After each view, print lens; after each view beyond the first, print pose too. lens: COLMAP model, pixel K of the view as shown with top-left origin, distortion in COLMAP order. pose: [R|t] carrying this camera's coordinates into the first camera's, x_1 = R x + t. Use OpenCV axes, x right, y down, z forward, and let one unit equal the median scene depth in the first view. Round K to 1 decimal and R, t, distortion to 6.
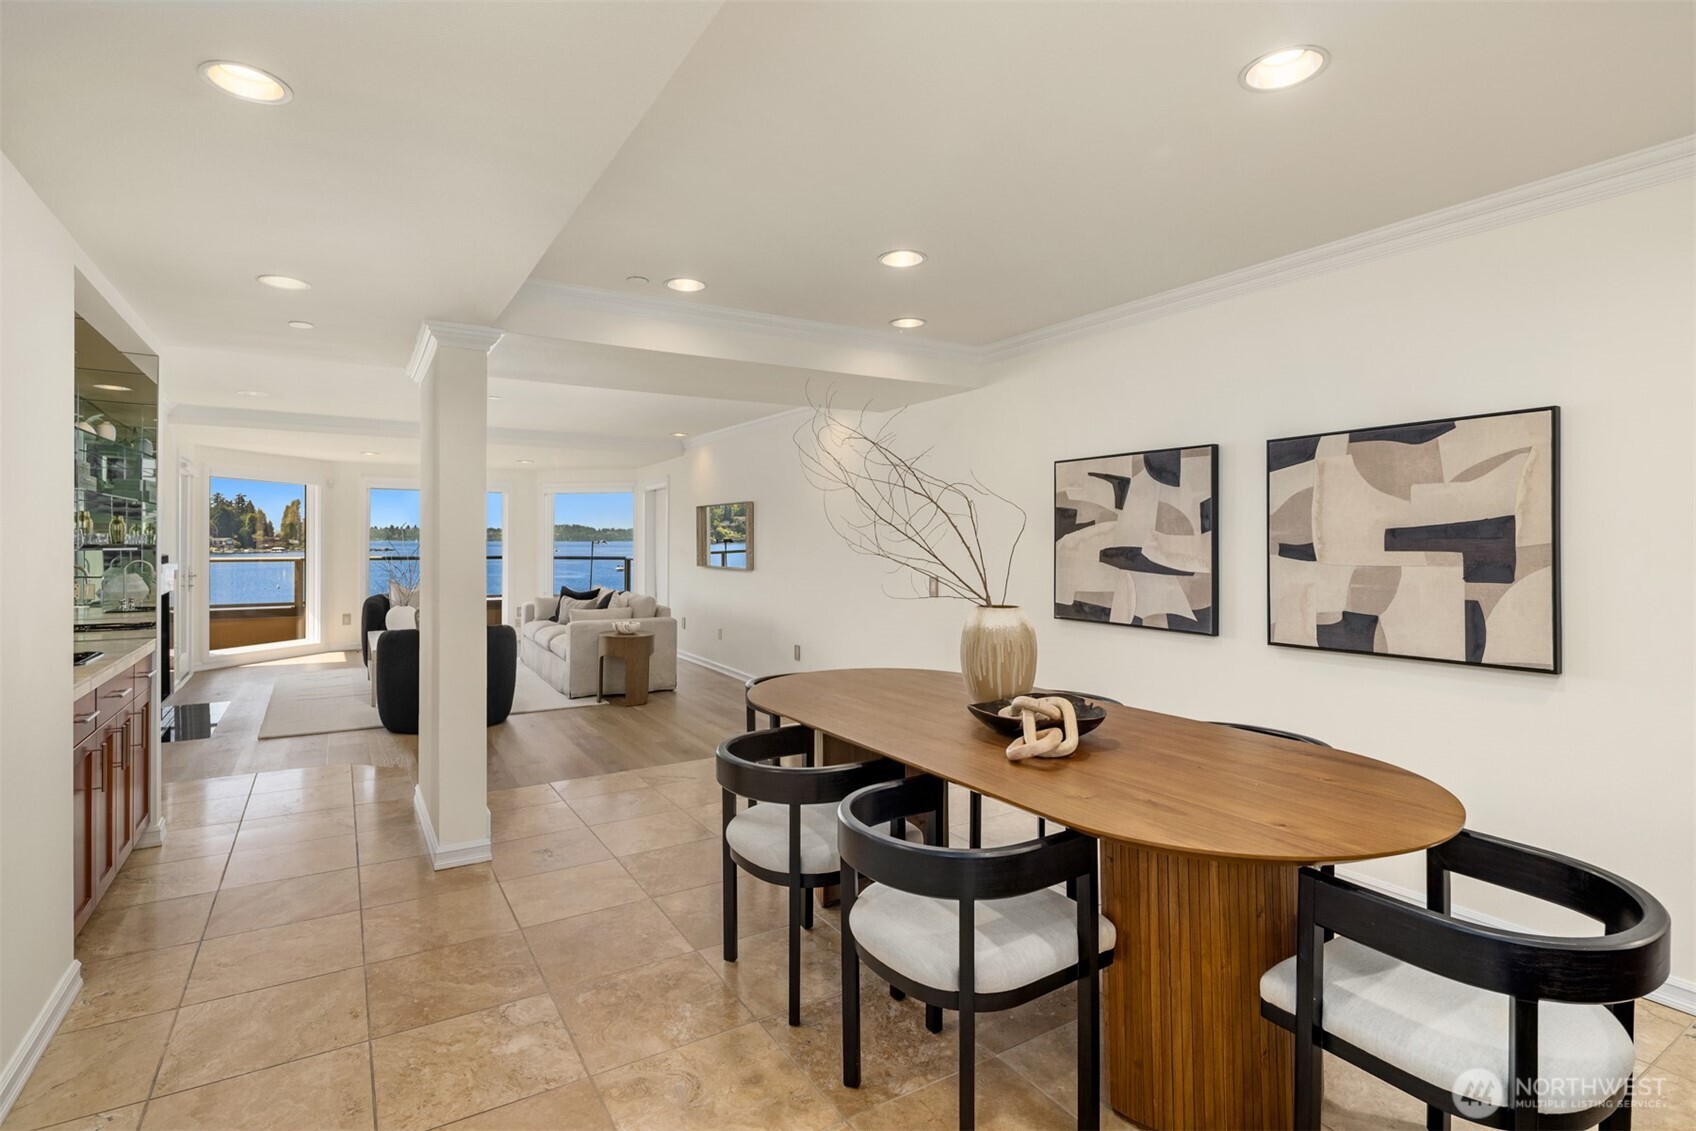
lens RADIAL K [[817.4, 0, 837.8], [0, 817.4, 531.2], [0, 0, 1]] dist [0.008404, -0.006101]
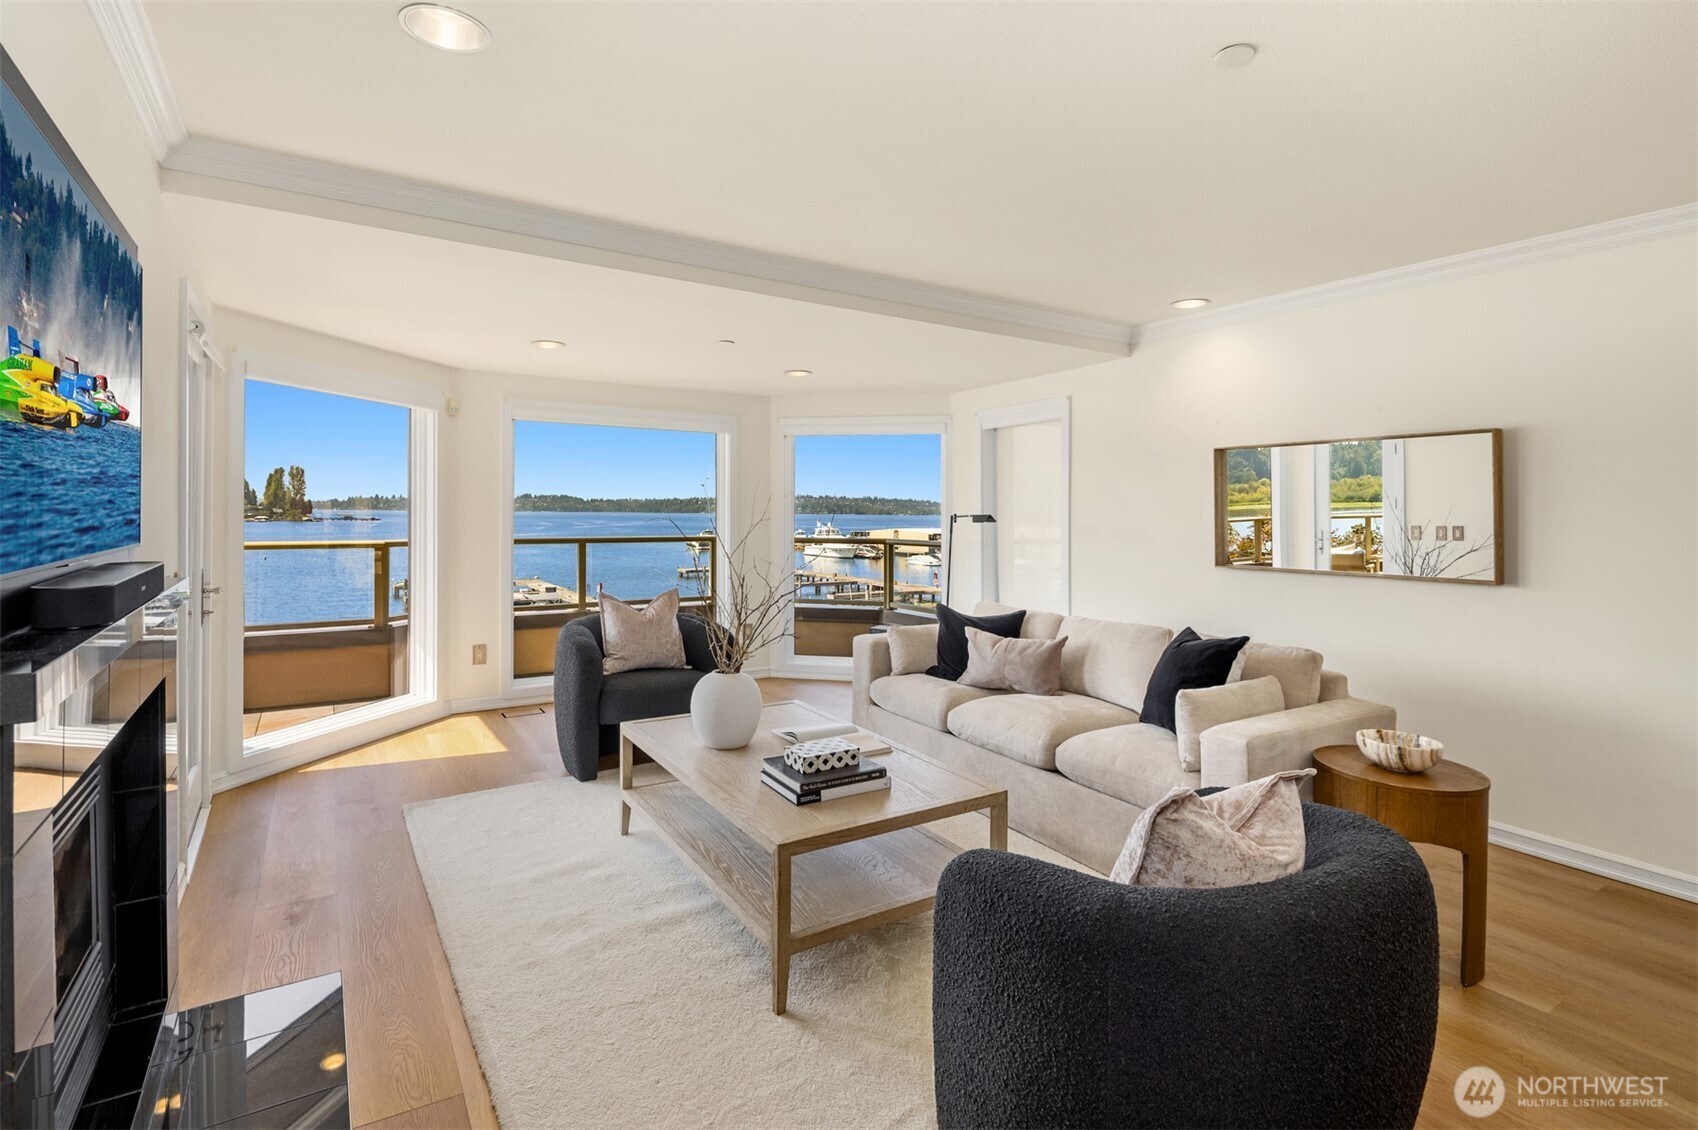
lens RADIAL K [[818.4, 0, 843.9], [0, 818.4, 506.4], [0, 0, 1]] dist [0.008404, -0.006101]
pose [[0.999813, 0.004992, 0.018670, -0.364123], [-0.005072, 0.999978, 0.004230, 0.003465], [-0.018648, -0.004324, 0.999817, 0.441744]]
